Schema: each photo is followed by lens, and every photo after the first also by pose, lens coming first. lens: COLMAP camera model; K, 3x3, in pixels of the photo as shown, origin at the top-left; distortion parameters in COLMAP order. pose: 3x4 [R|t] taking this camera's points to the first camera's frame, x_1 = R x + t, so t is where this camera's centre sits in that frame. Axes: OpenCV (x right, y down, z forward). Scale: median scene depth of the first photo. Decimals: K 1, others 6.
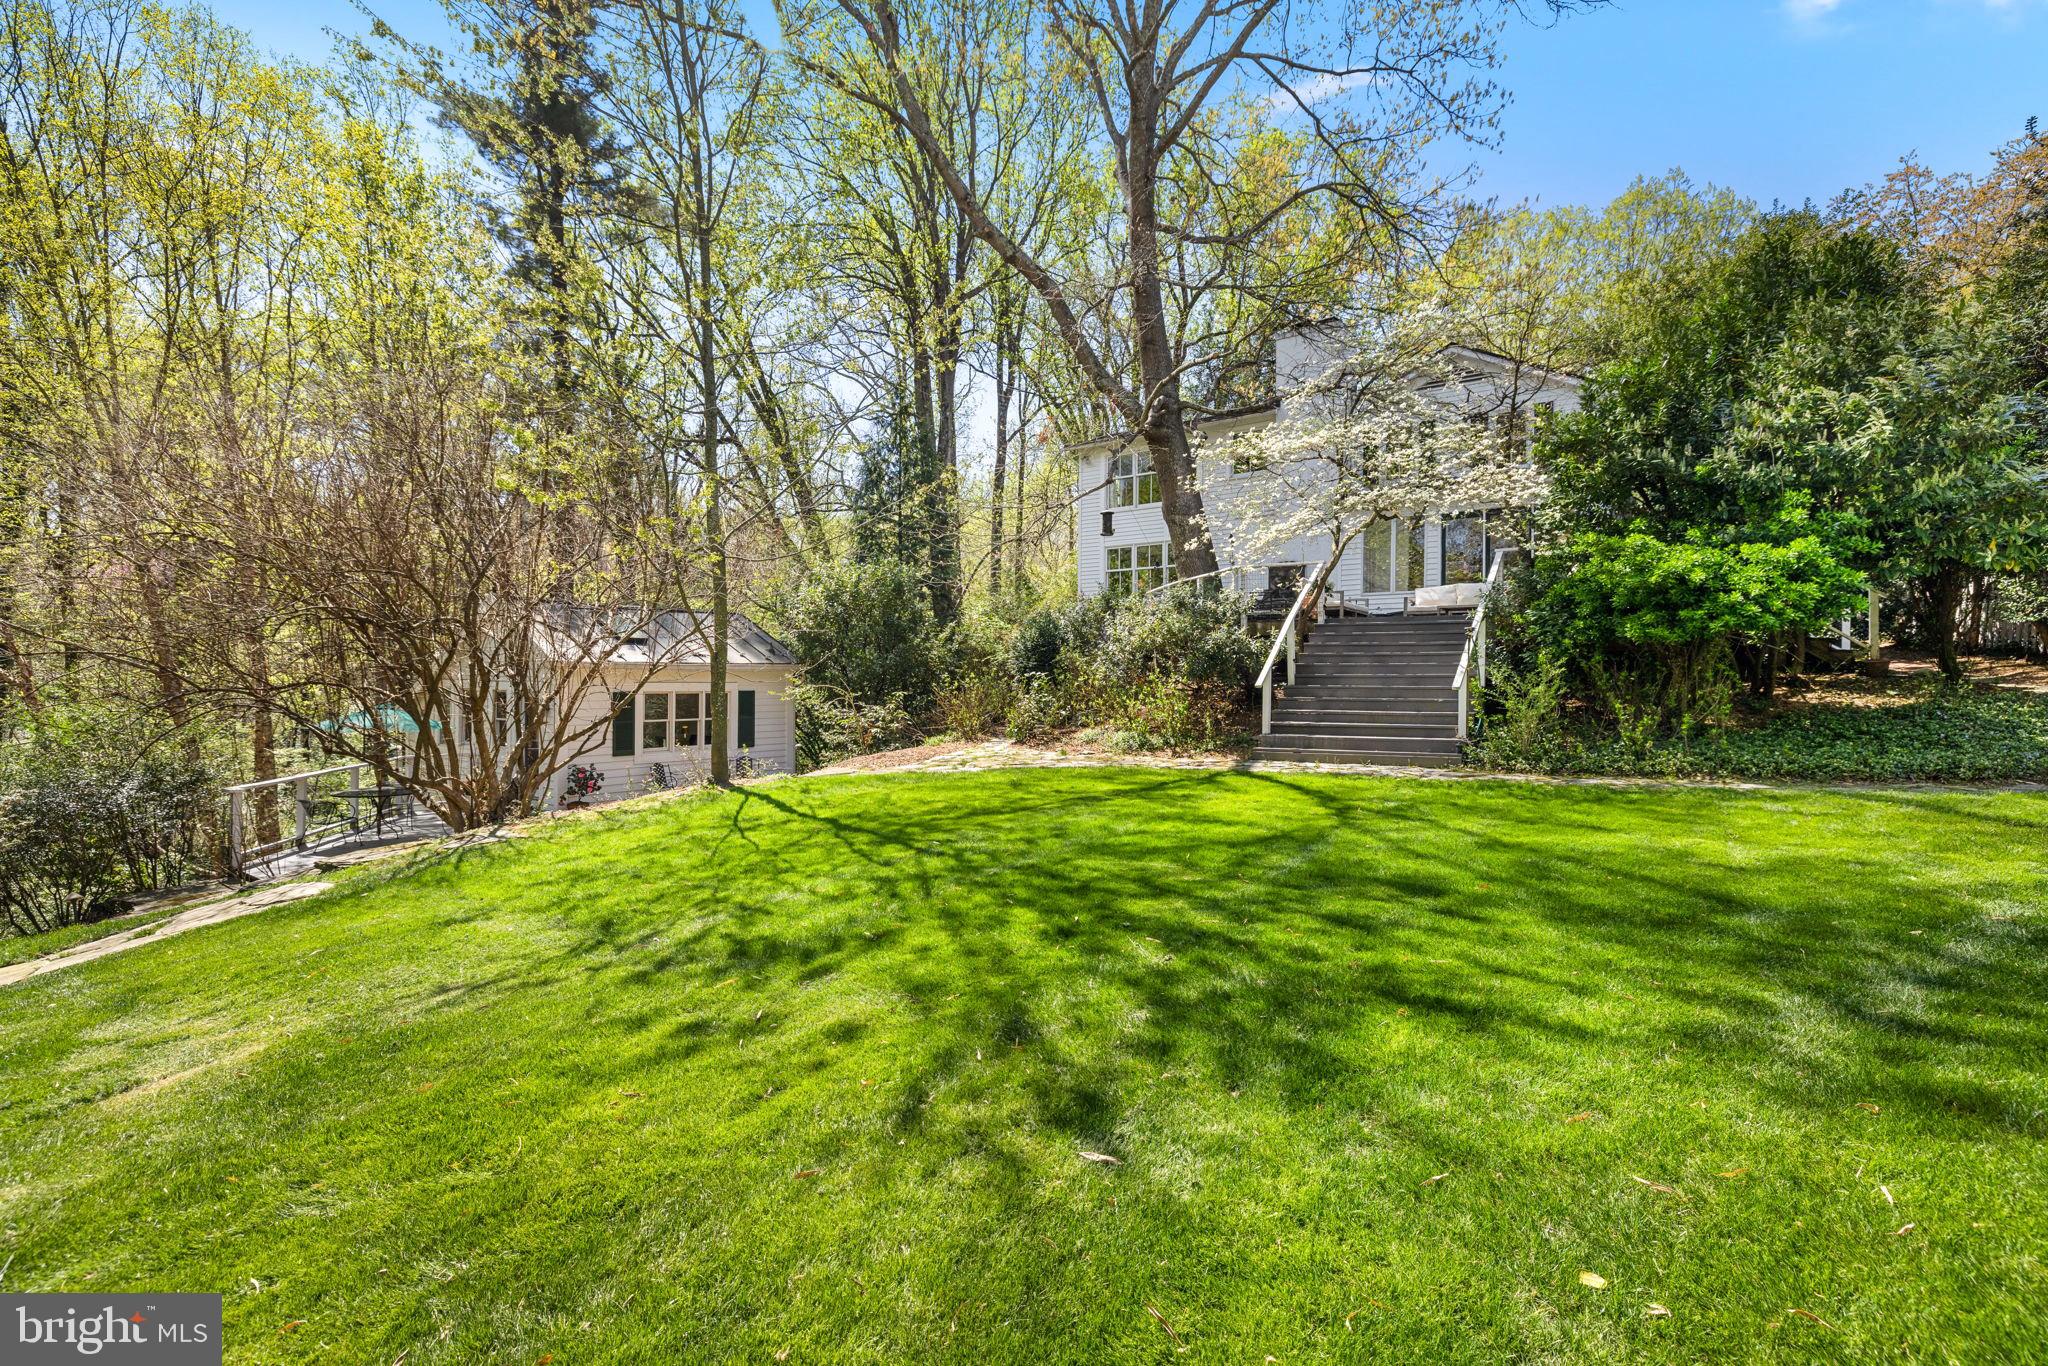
lens RADIAL K [[853.0, 0, 1019.1], [0, 853.0, 678.6], [0, 0, 1]] dist [0.005168, -0.000240]
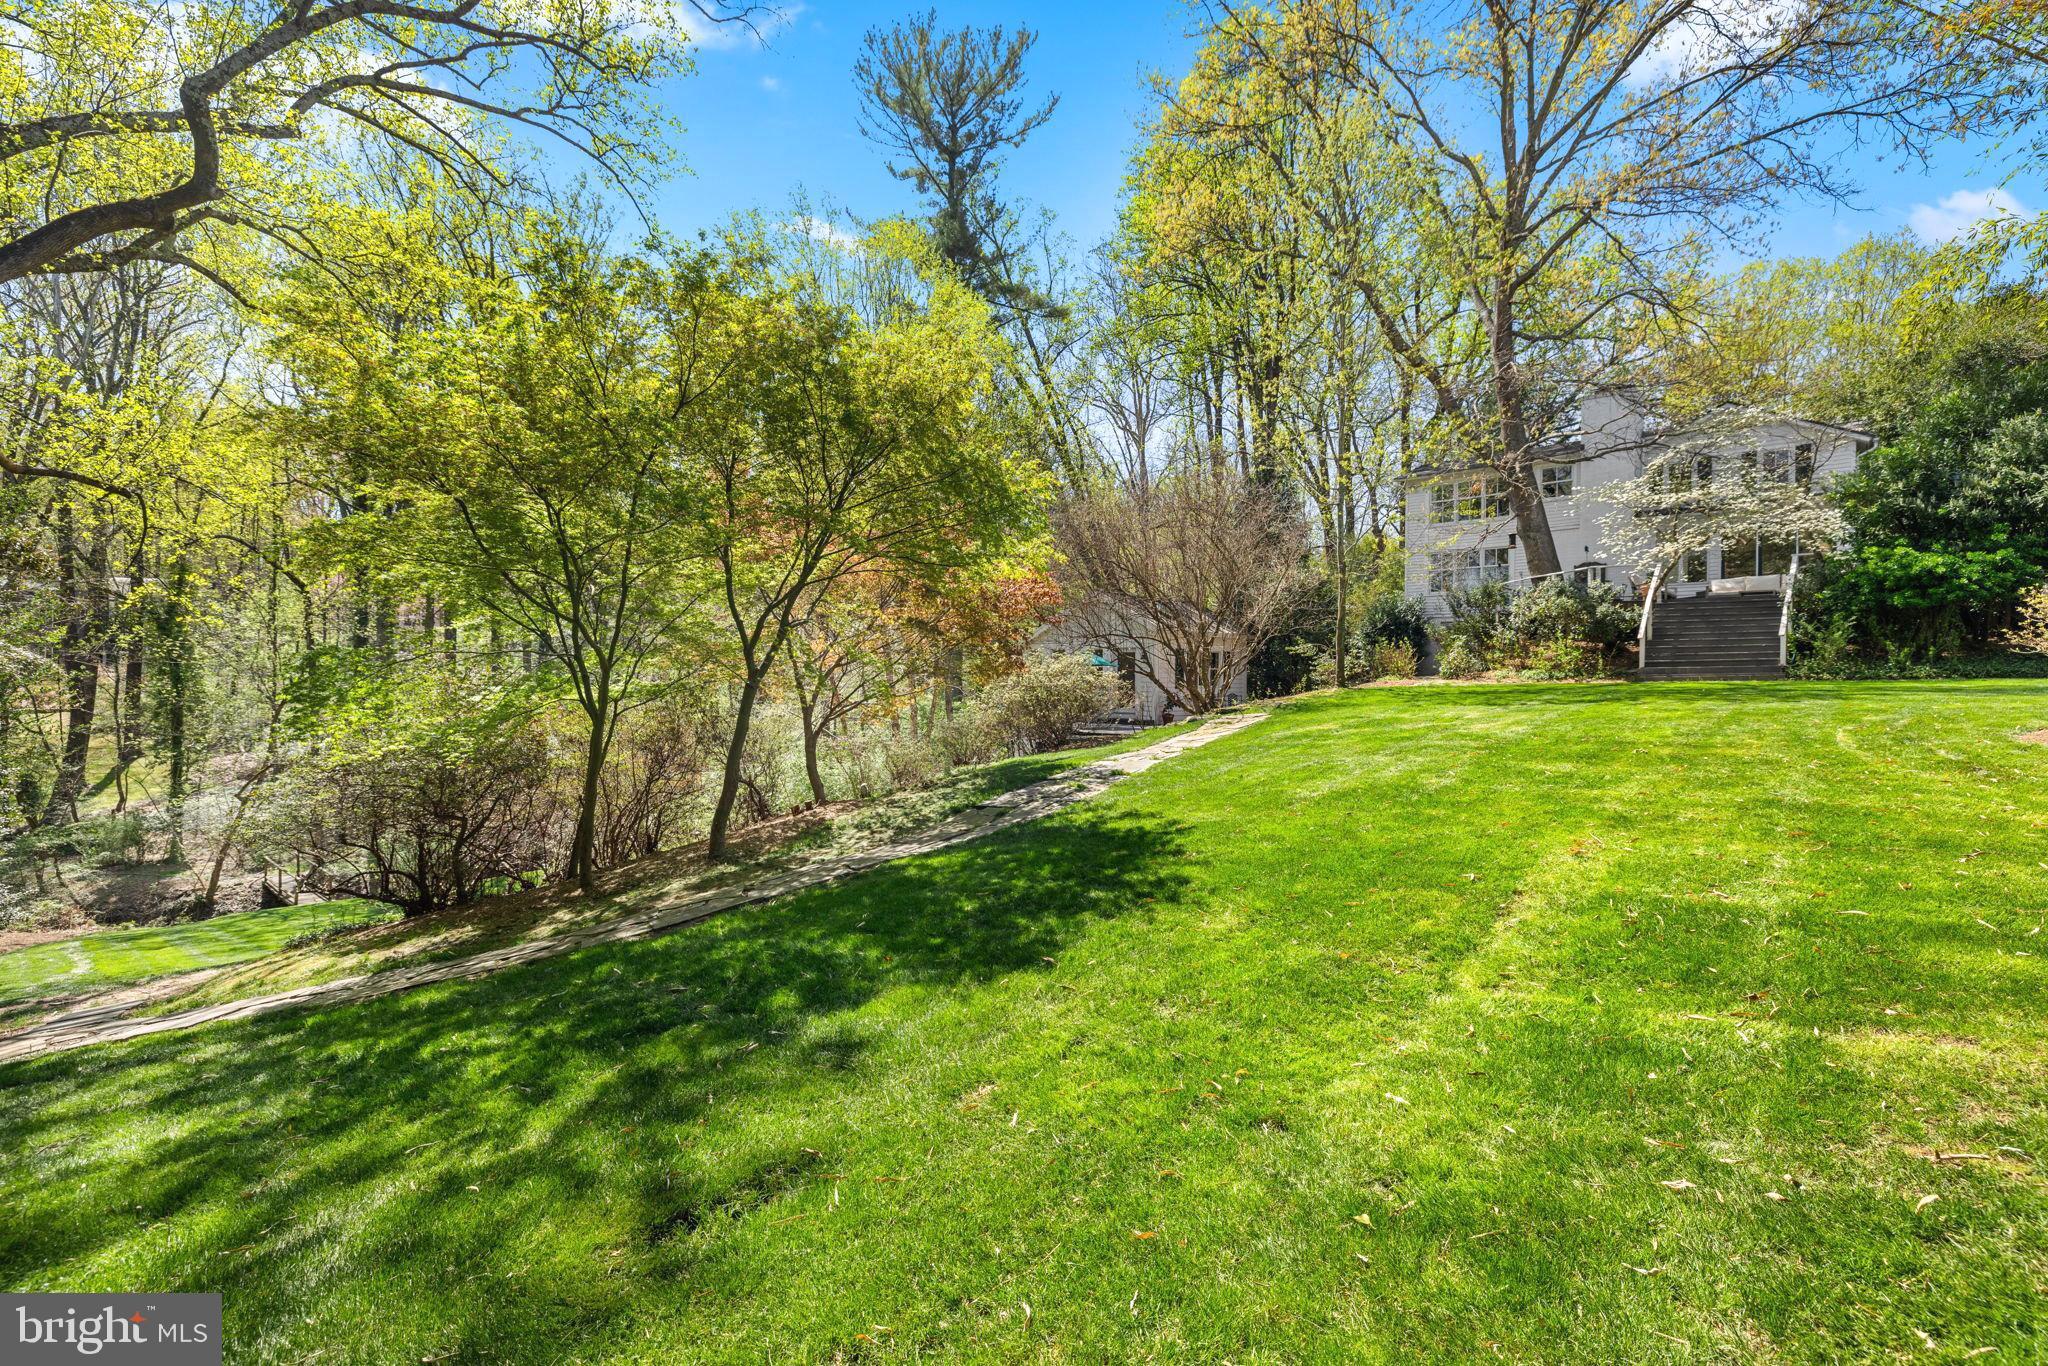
lens RADIAL K [[853.0, 0, 1027.1], [0, 853.0, 682.1], [0, 0, 1]] dist [0.005168, -0.000240]
pose [[0.991737, 0.003840, -0.128227, -0.869468], [-0.003737, 0.999992, 0.001042, 0.120564], [0.128230, -0.000554, 0.991744, -1.025937]]
